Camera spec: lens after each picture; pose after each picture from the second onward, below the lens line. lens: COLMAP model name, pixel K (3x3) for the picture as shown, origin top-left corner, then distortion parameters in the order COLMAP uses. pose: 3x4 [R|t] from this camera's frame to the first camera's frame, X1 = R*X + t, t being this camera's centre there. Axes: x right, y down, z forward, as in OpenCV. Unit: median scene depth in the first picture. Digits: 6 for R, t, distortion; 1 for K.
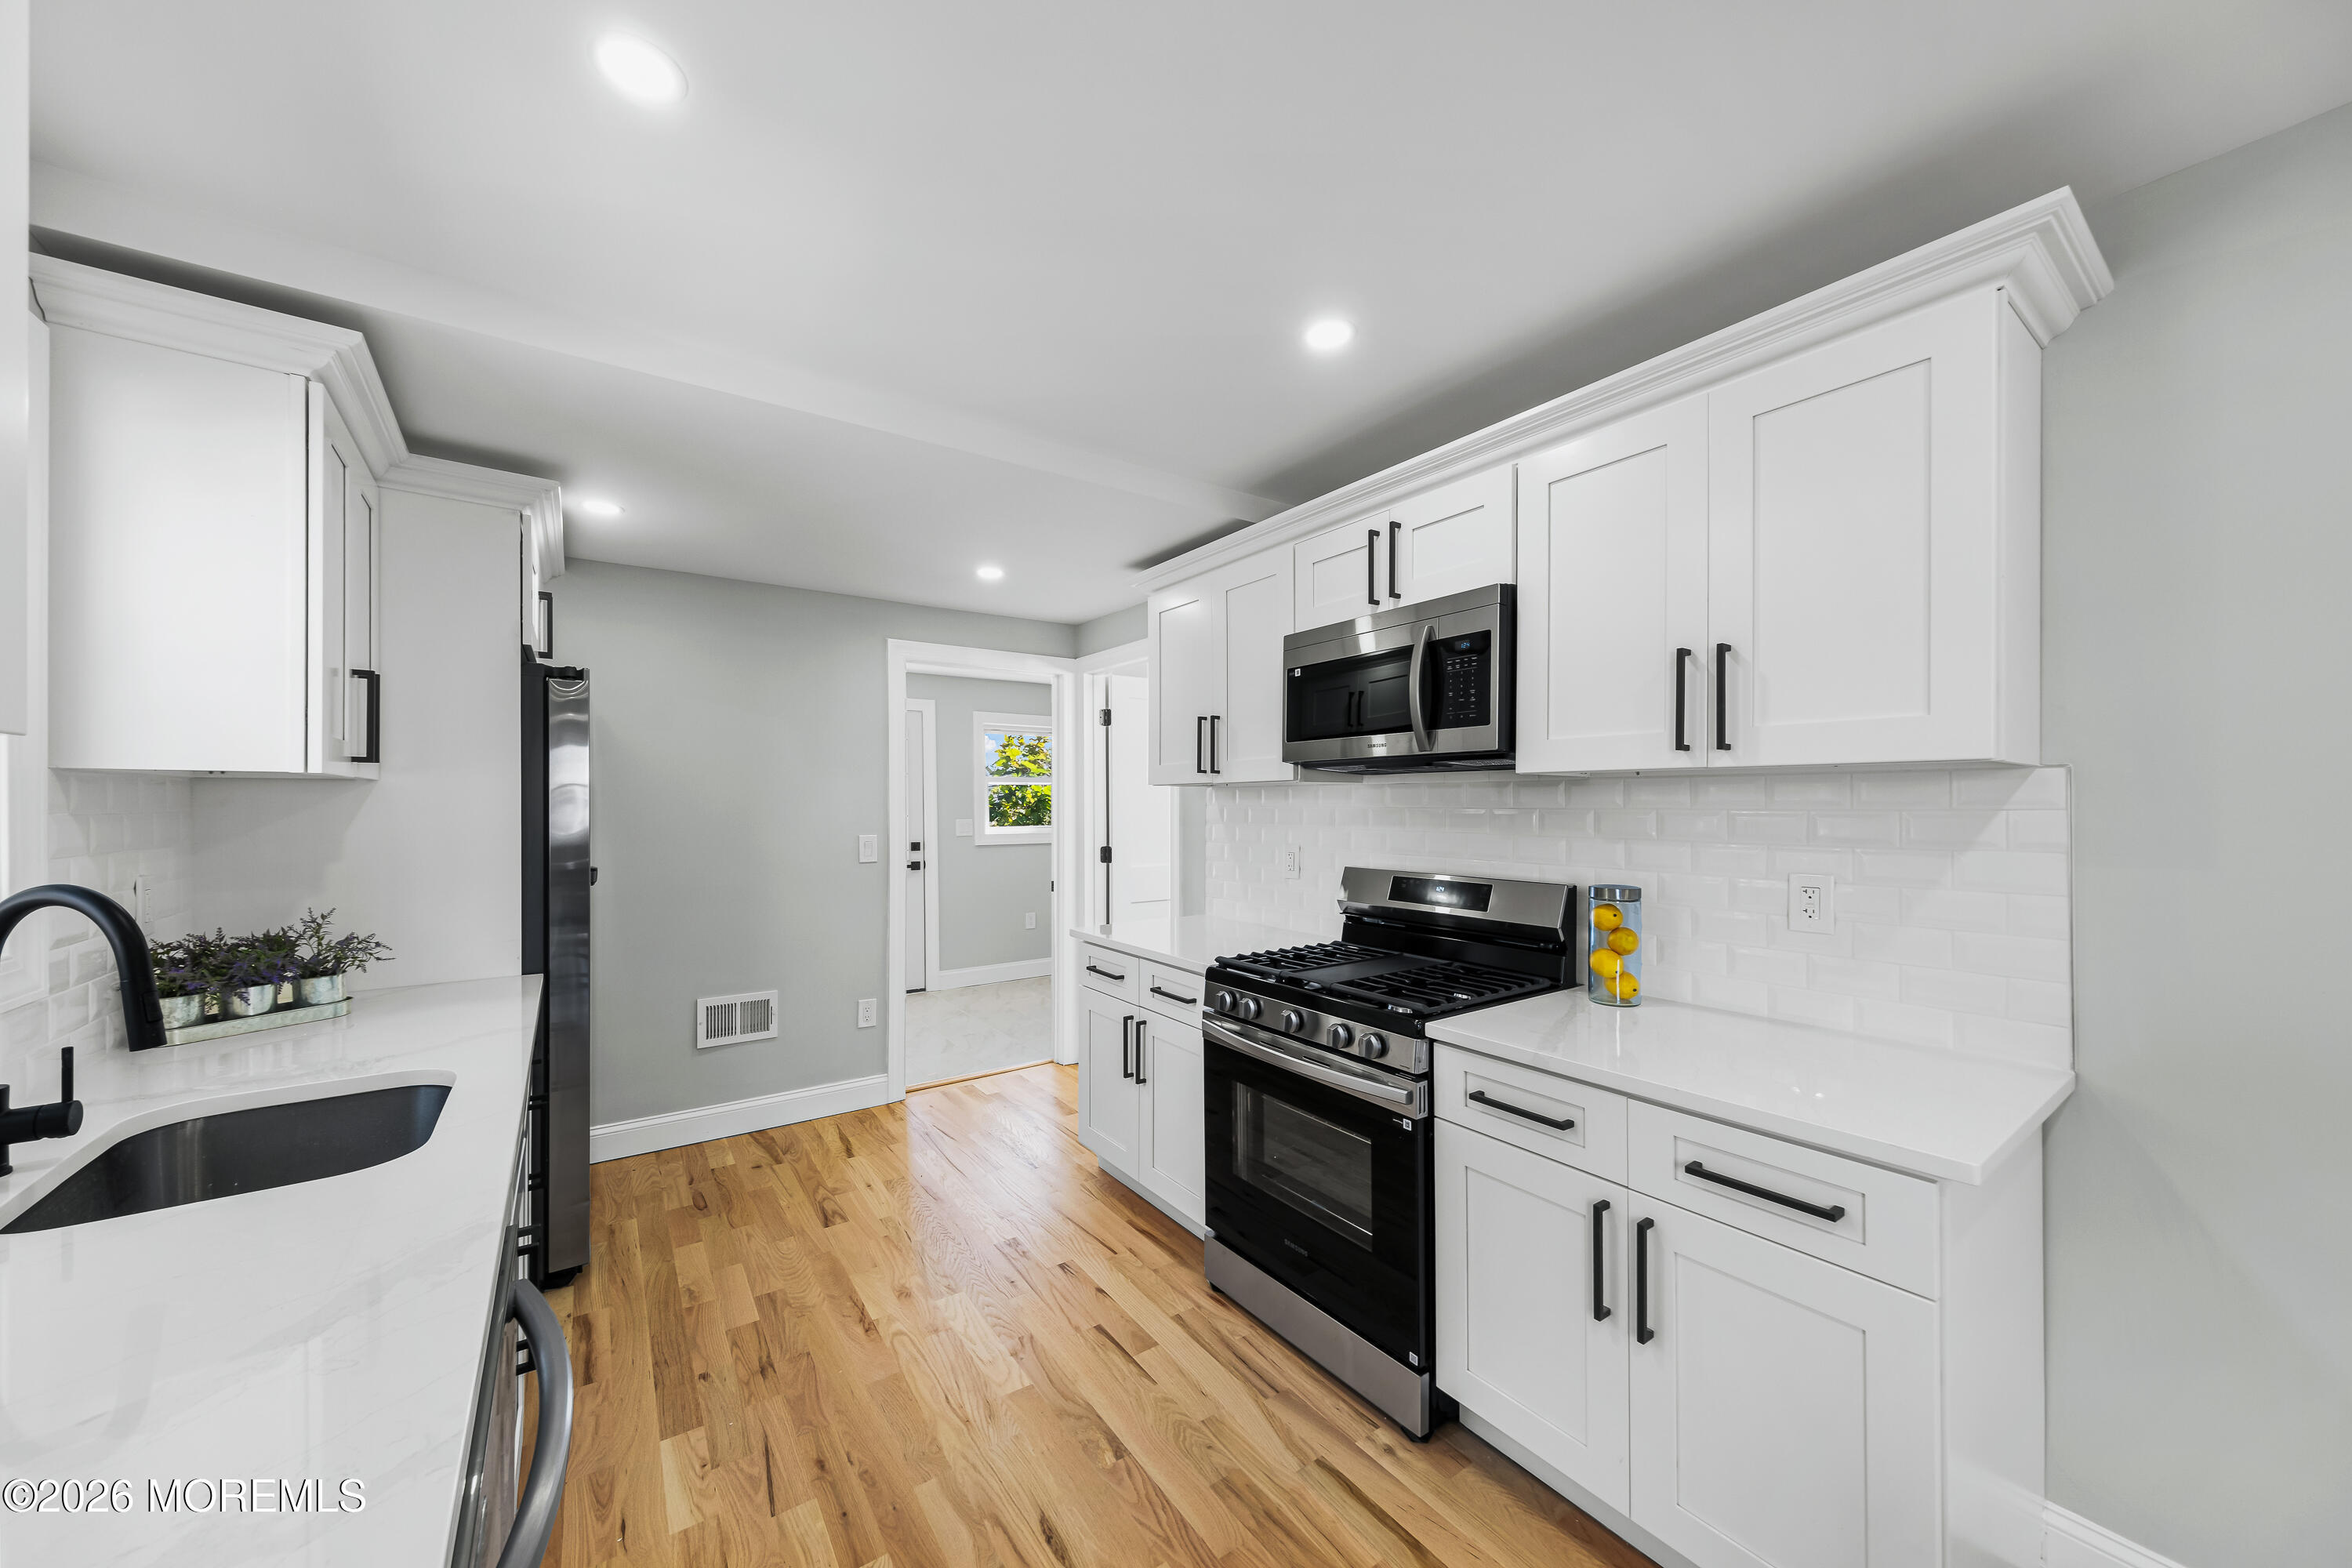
lens RADIAL K [[843.3, 0, 1178.2], [0, 843.3, 800.3], [0, 0, 1]] dist [0.008043, -0.000191]
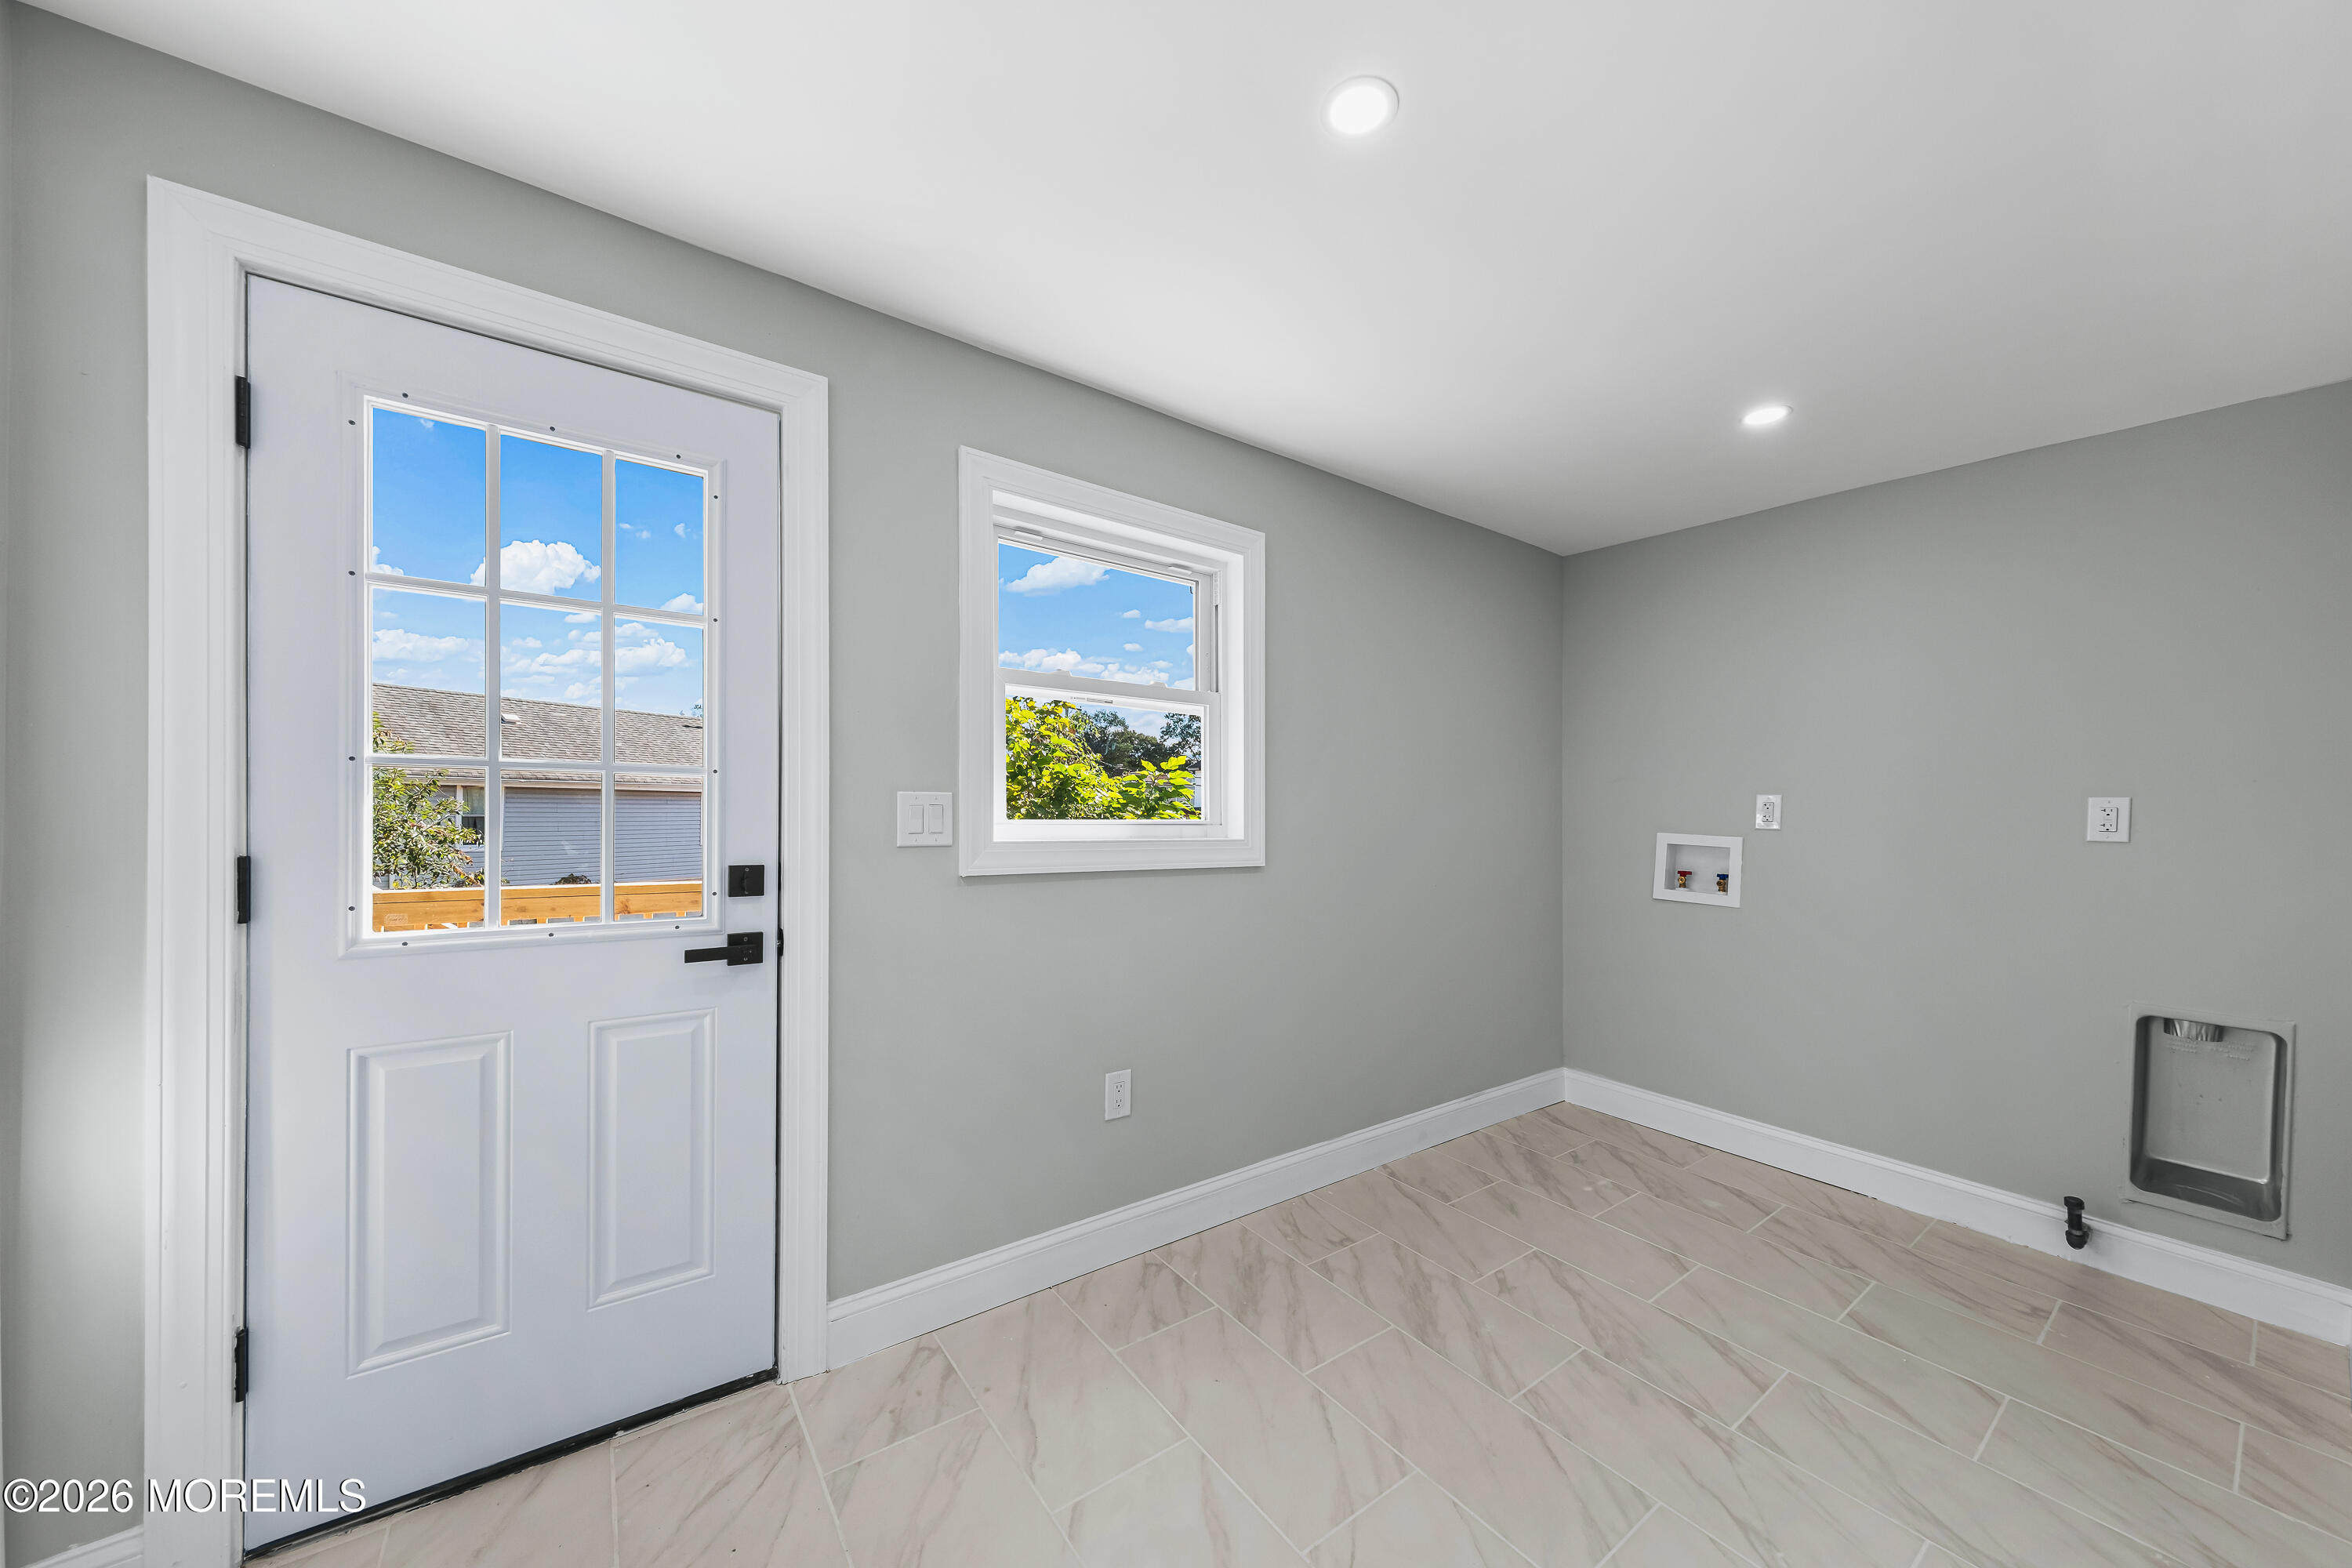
lens RADIAL K [[792.0, 0, 1171.7], [0, 792.0, 807.2], [0, 0, 1]] dist [0.001494, -0.000013]
pose [[0.999584, 0.021260, 0.019502, -0.465774], [-0.021343, 0.999764, 0.004054, 0.069377], [-0.019411, -0.004469, 0.999802, 1.955715]]
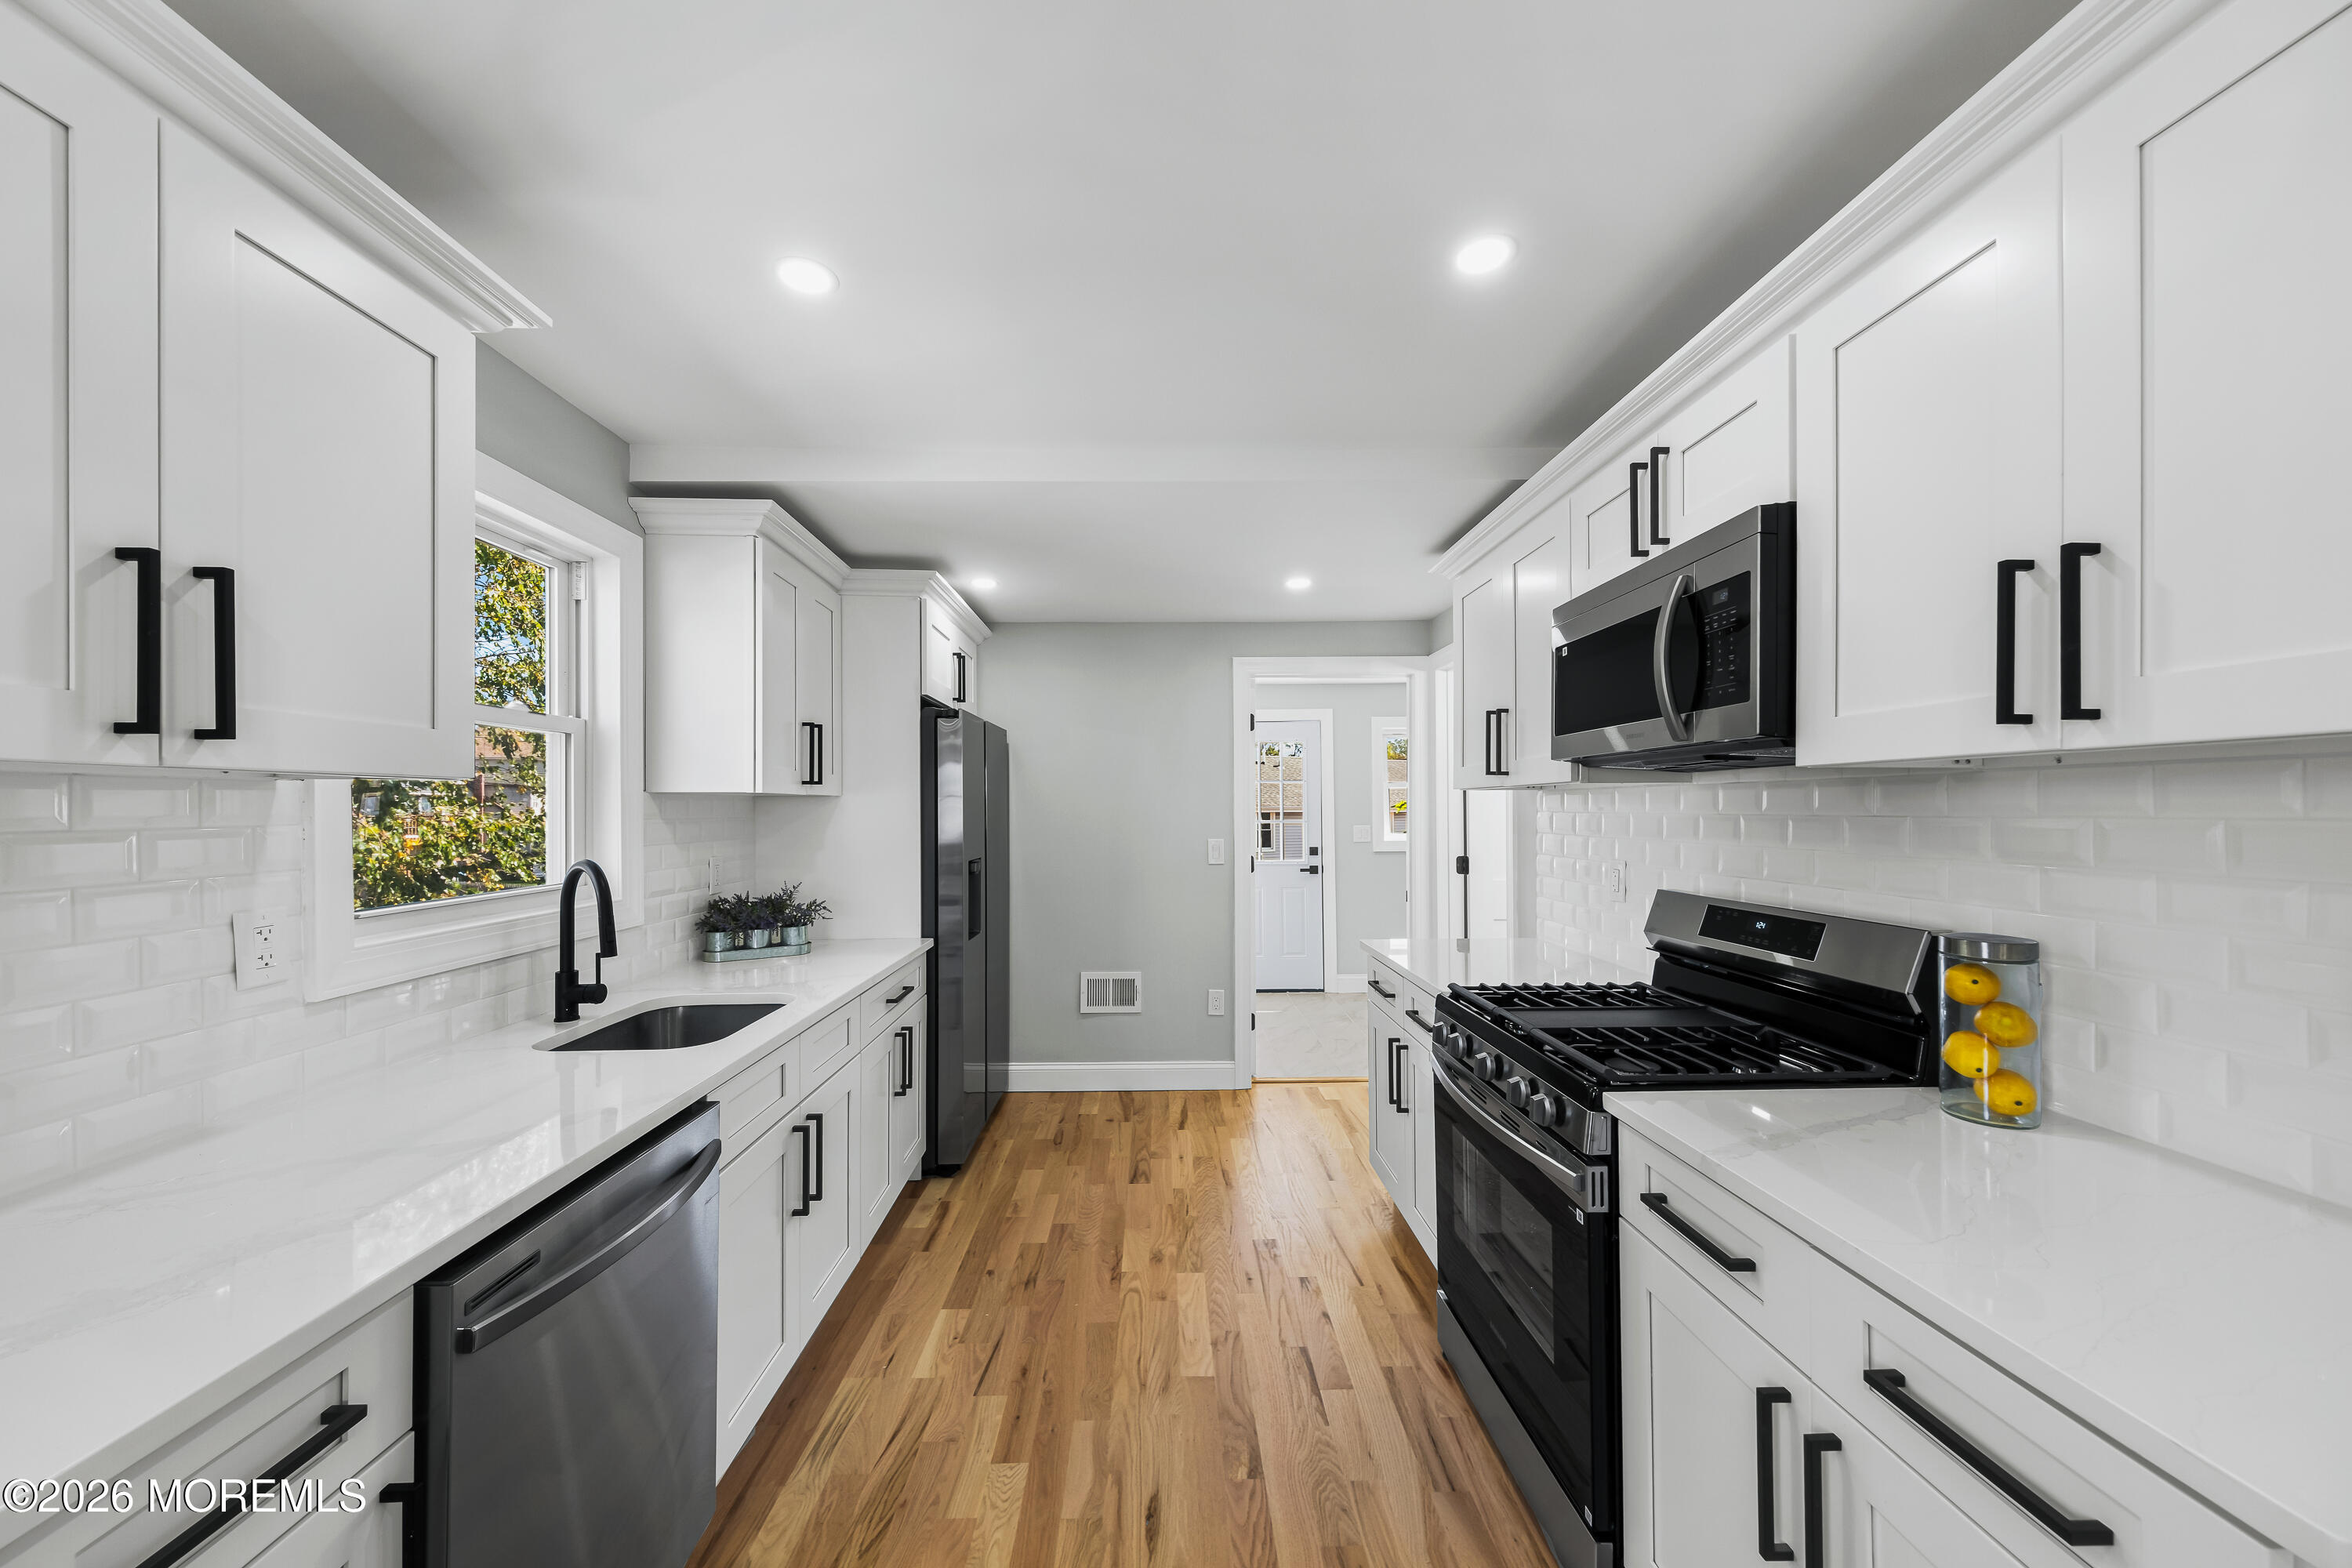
lens RADIAL K [[841.5, 0, 1175.0], [0, 841.5, 803.6], [0, 0, 1]] dist [0.012403, -0.007741]
pose [[0.832926, -0.007179, -0.553337, 0.323749], [0.005618, 0.999974, -0.004517, -0.000782], [0.553355, 0.000653, 0.832945, 0.107677]]
